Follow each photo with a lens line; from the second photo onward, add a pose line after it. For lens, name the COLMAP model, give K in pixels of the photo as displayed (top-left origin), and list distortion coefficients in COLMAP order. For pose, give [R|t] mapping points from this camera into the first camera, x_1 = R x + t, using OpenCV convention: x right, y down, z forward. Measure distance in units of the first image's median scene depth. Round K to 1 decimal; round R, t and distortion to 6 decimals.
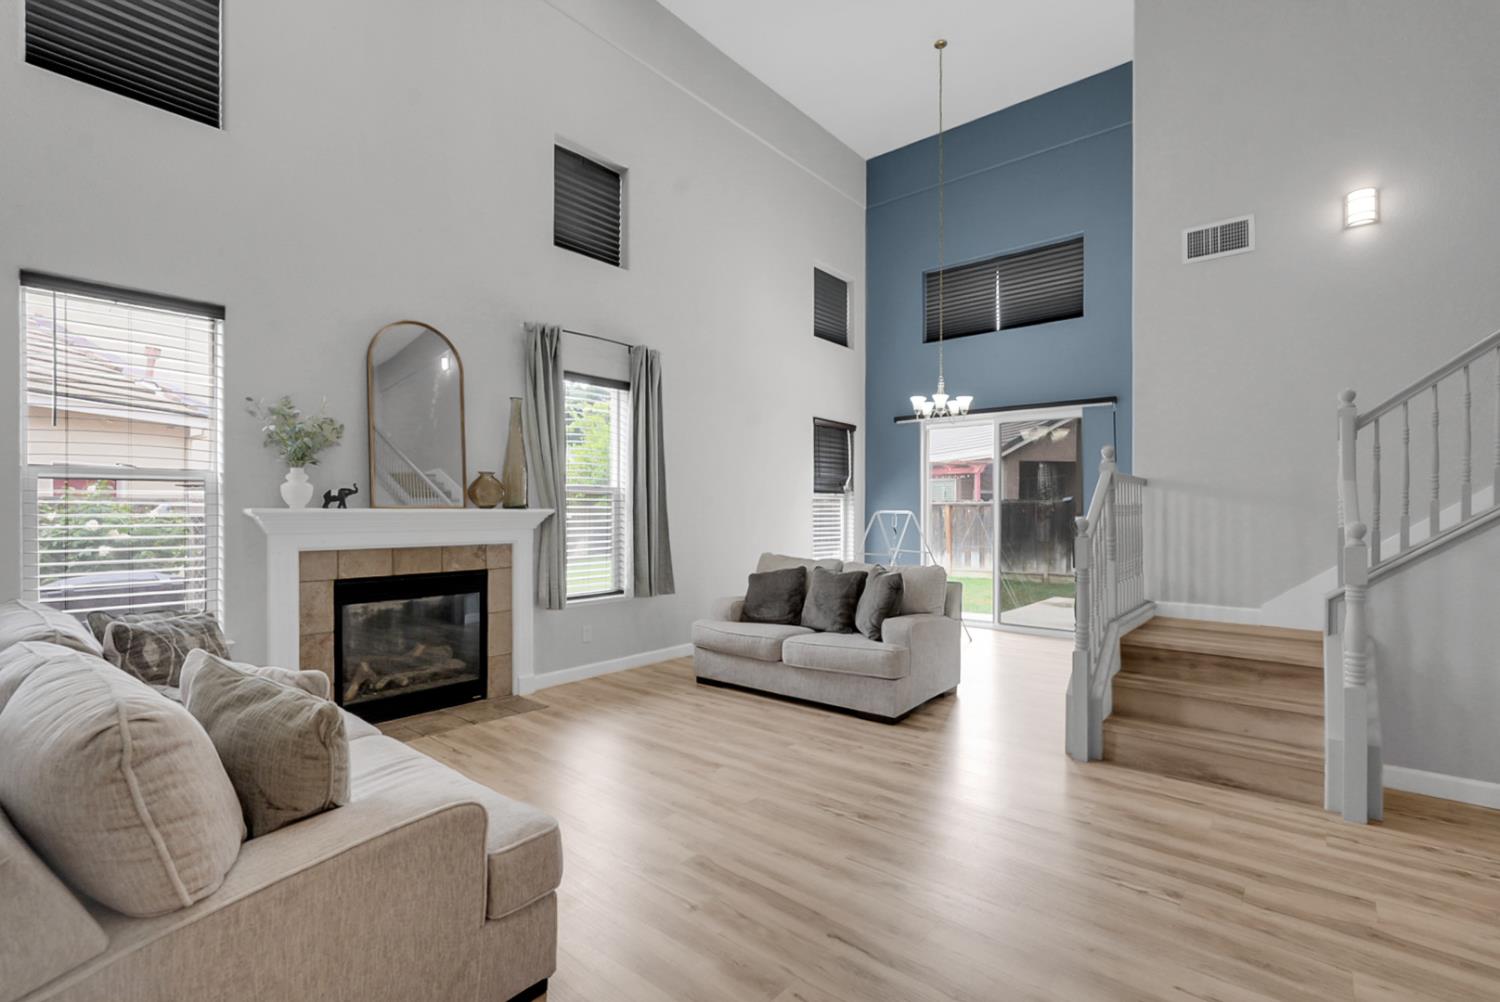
lens RADIAL K [[670.6, 0, 747.3], [0, 670.6, 513.5], [0, 0, 1]] dist [-0.003080, -0.000373]
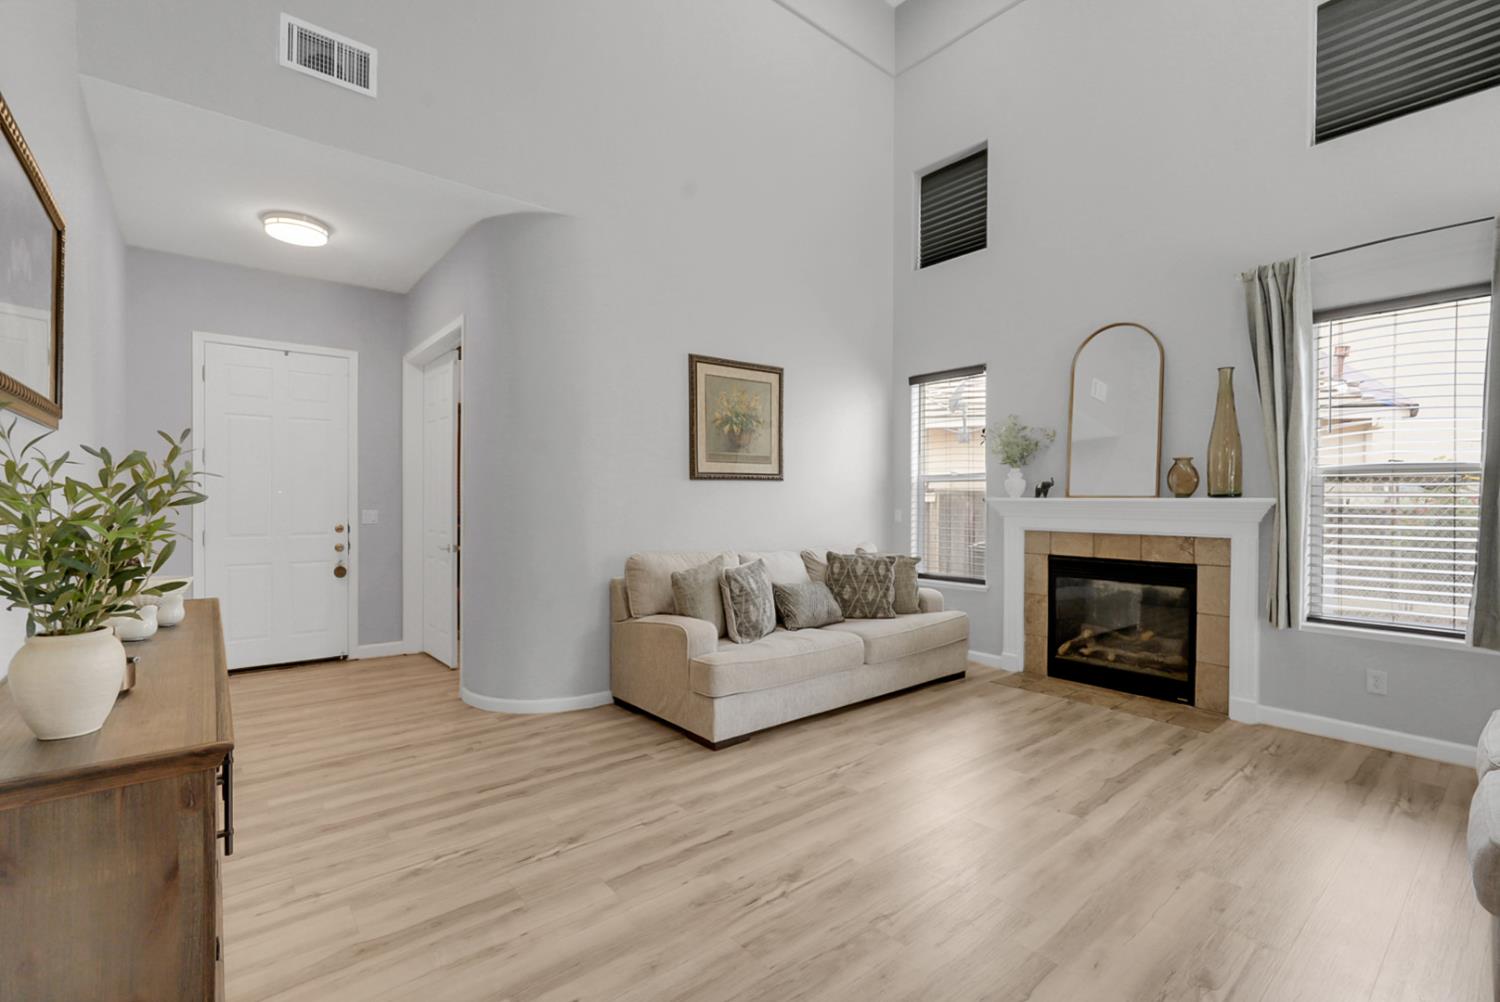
lens RADIAL K [[664.5, 0, 744.3], [0, 664.5, 493.4], [0, 0, 1]] dist [-0.018062, 0.008304]
pose [[-0.168362, -0.014117, -0.985624, 0.634364], [-0.010685, 0.999865, -0.012495, 0.005139], [0.985667, 0.008427, -0.168490, 0.576389]]
